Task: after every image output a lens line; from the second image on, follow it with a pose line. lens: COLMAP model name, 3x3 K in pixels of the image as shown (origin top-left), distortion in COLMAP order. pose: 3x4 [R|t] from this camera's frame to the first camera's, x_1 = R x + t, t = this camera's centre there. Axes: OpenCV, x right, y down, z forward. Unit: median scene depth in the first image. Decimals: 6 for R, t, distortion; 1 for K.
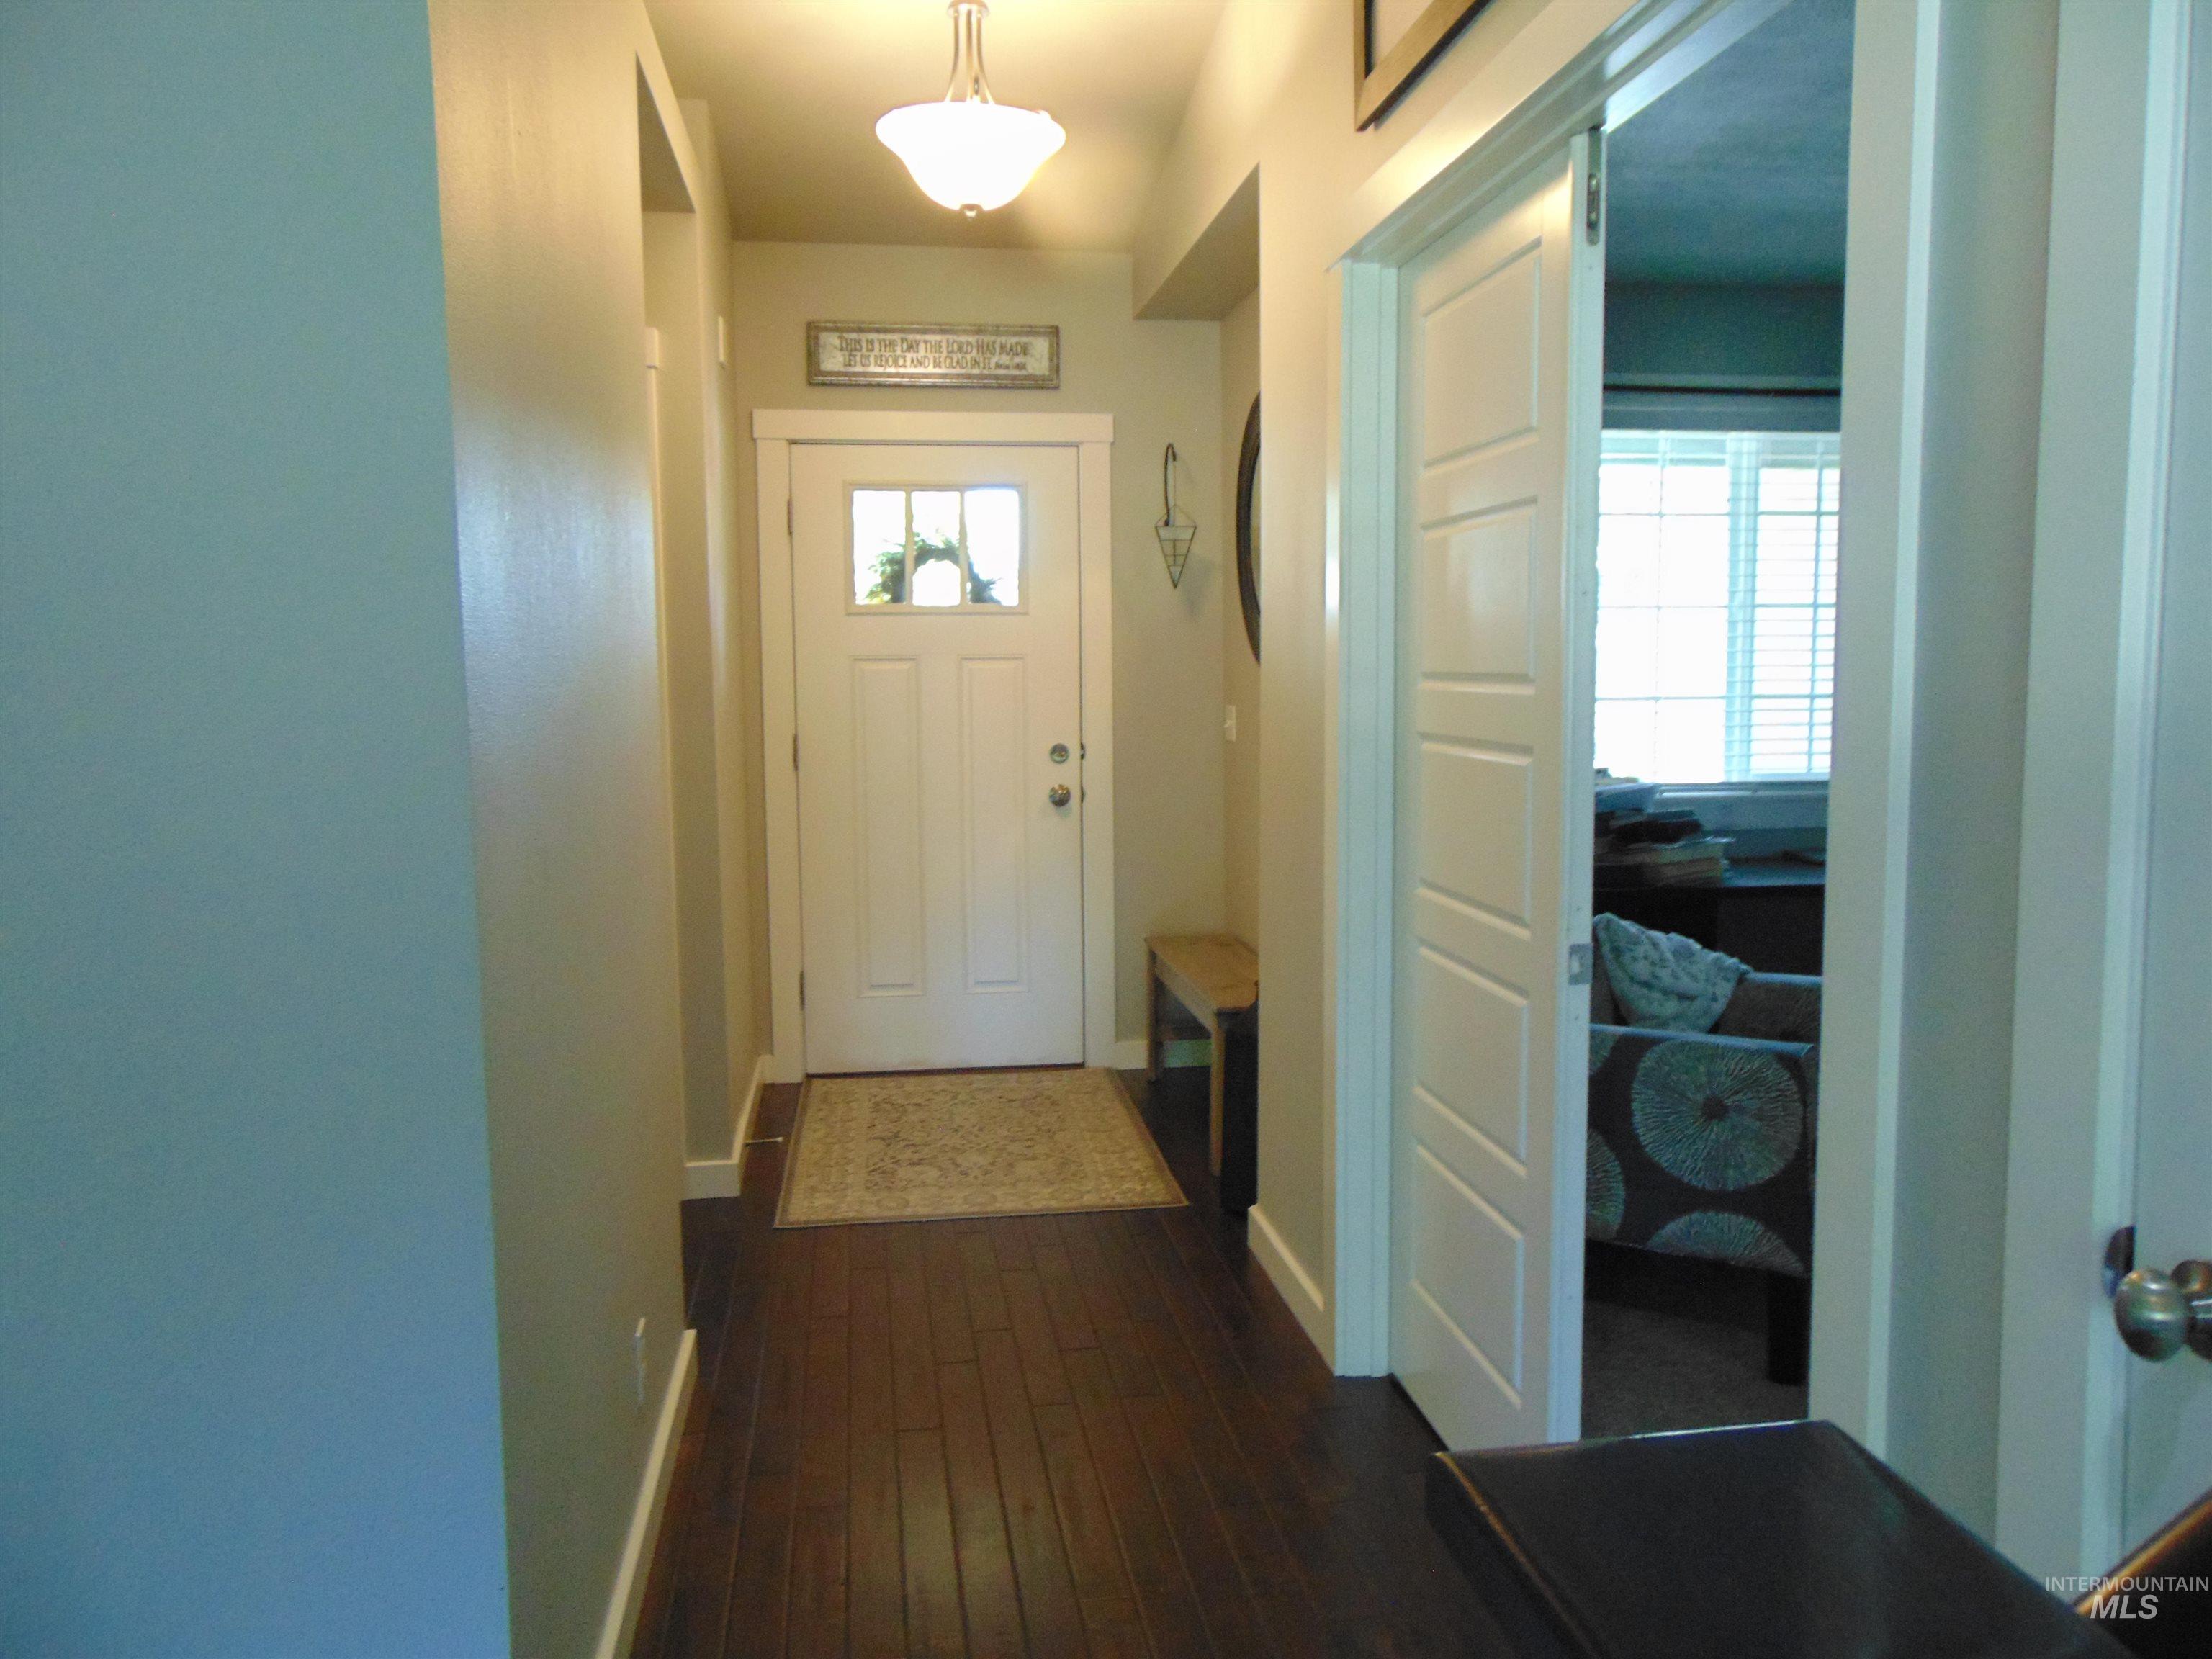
lens RADIAL K [[1651.4, 0, 1109.0], [0, 1651.4, 823.1], [0, 0, 1]] dist [-0.015912, 0.039050]
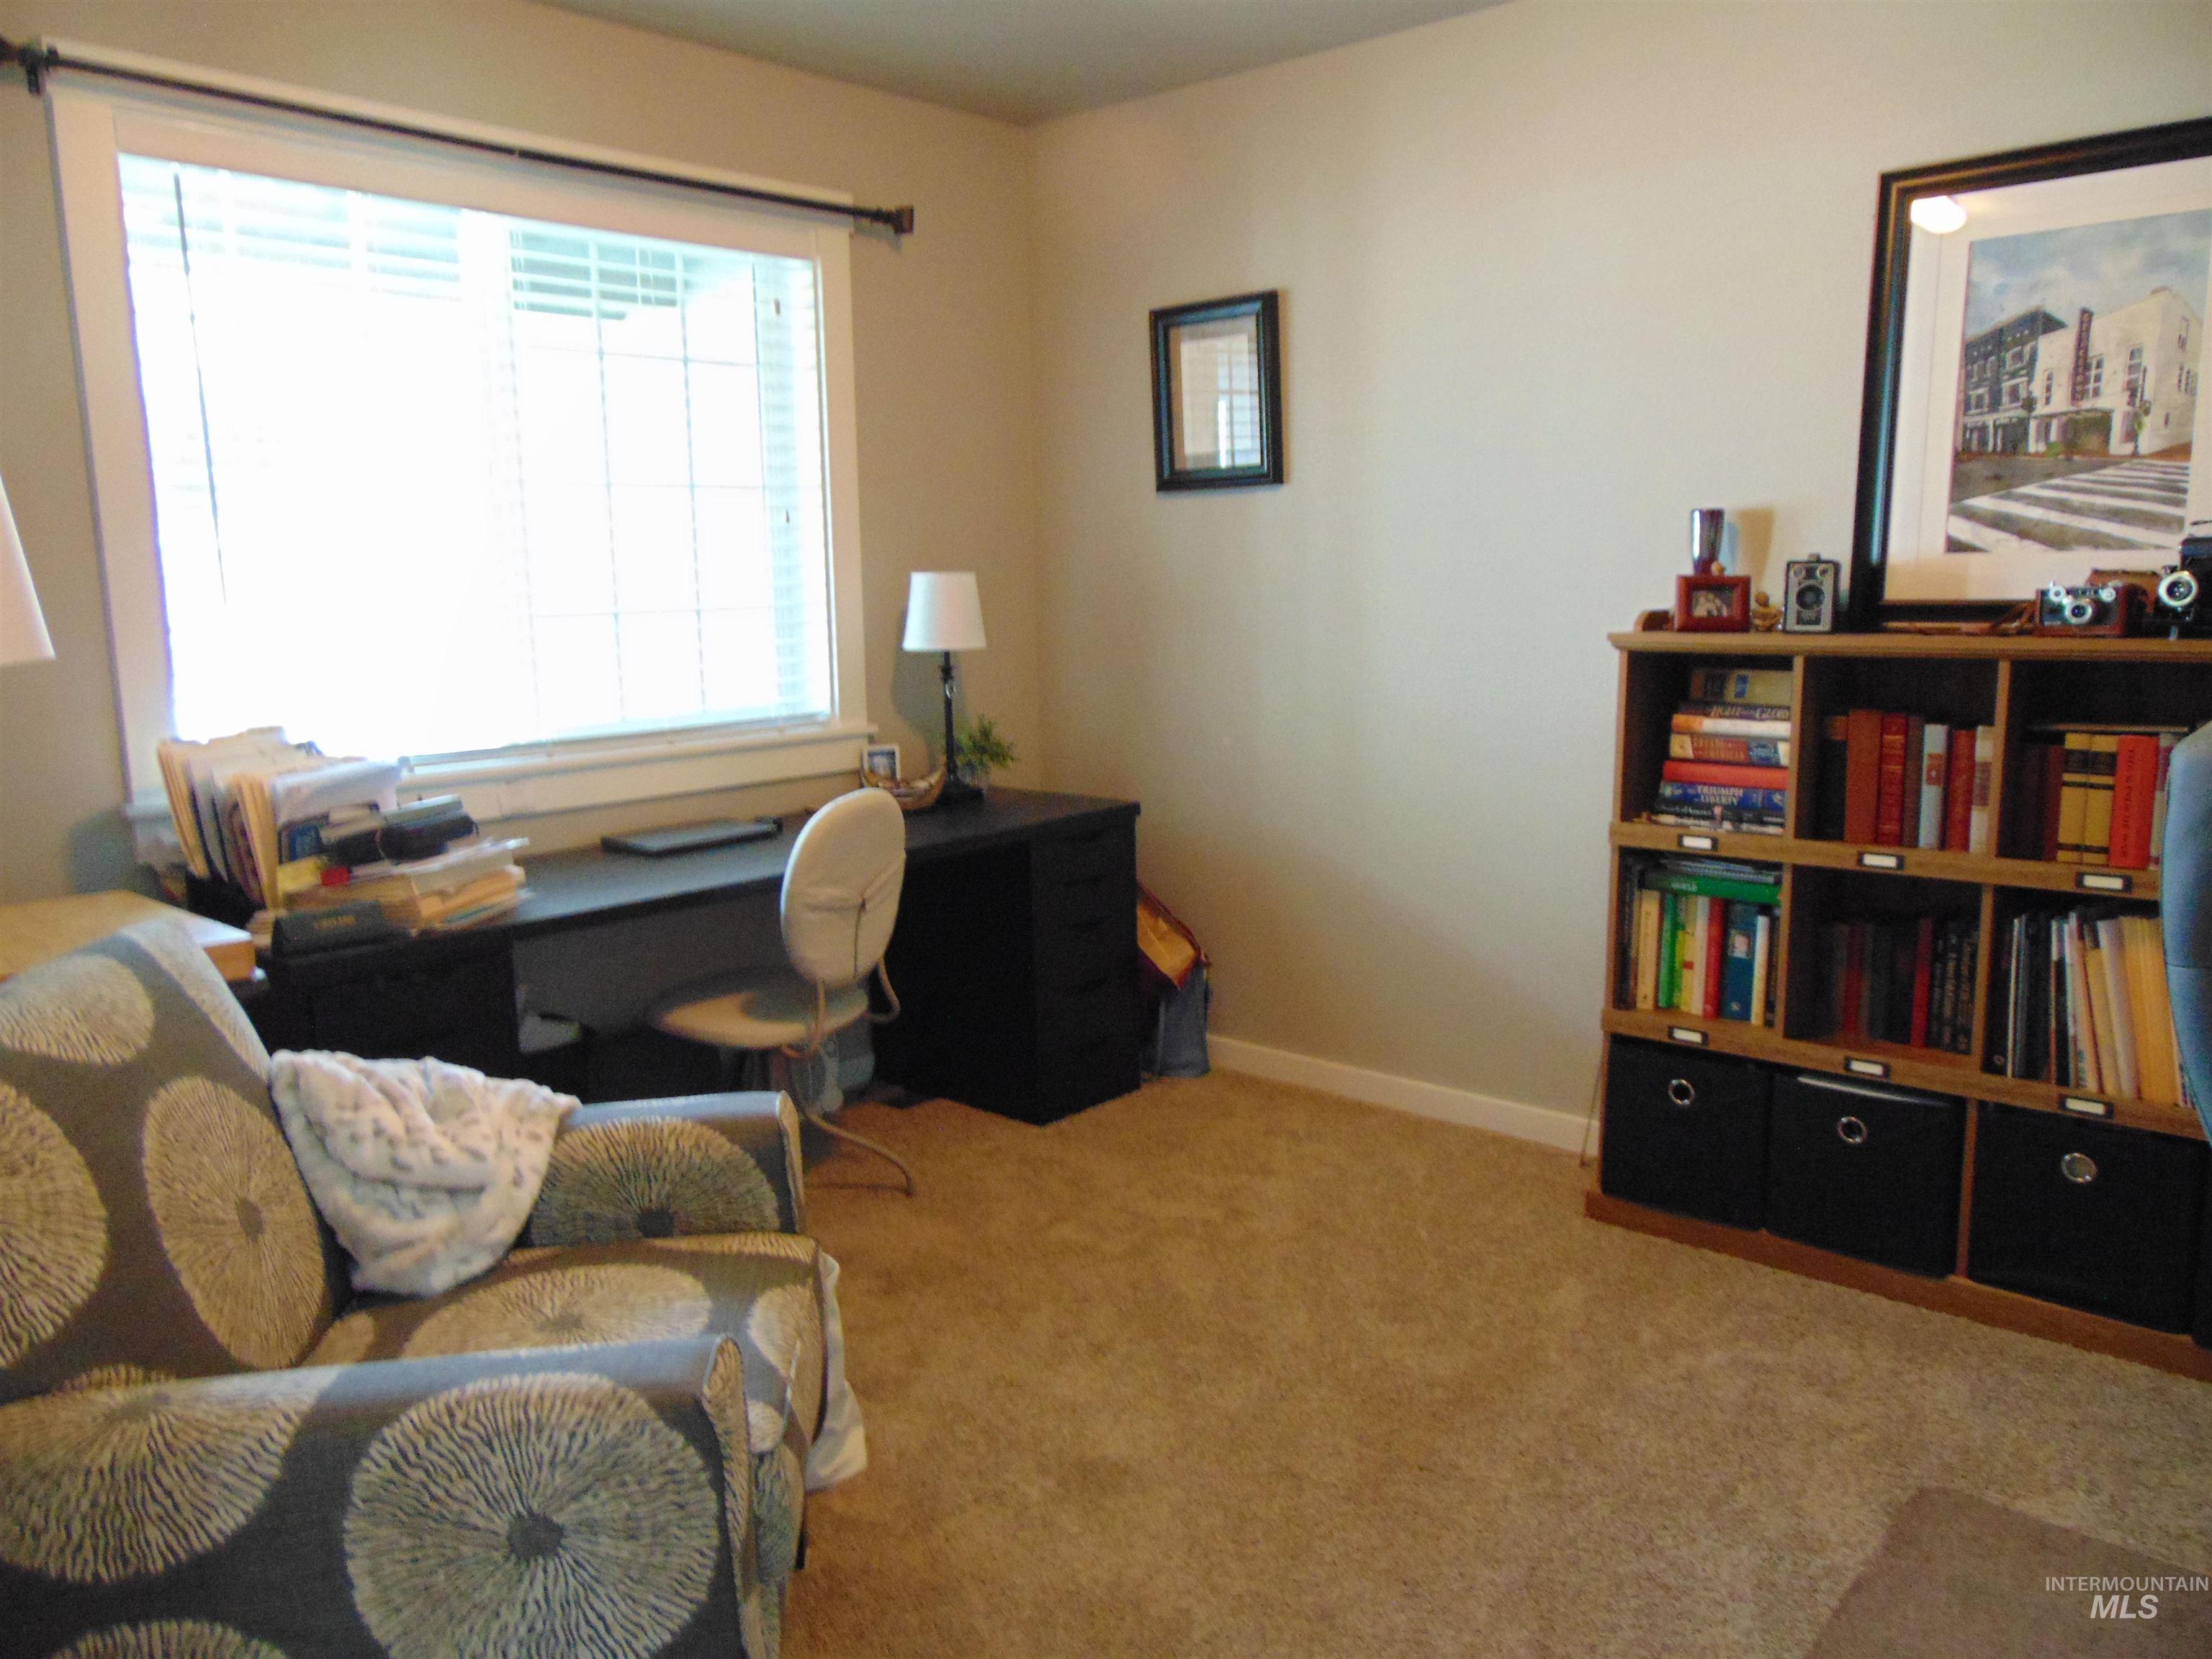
lens RADIAL K [[1651.4, 0, 1103.9], [0, 1651.4, 829.1], [0, 0, 1]] dist [-0.015912, 0.039050]
pose [[0.766662, -0.108766, 0.632771, 0.183317], [0.074813, 0.993967, 0.080209, -0.037790], [-0.637677, -0.014154, 0.770174, 0.457699]]
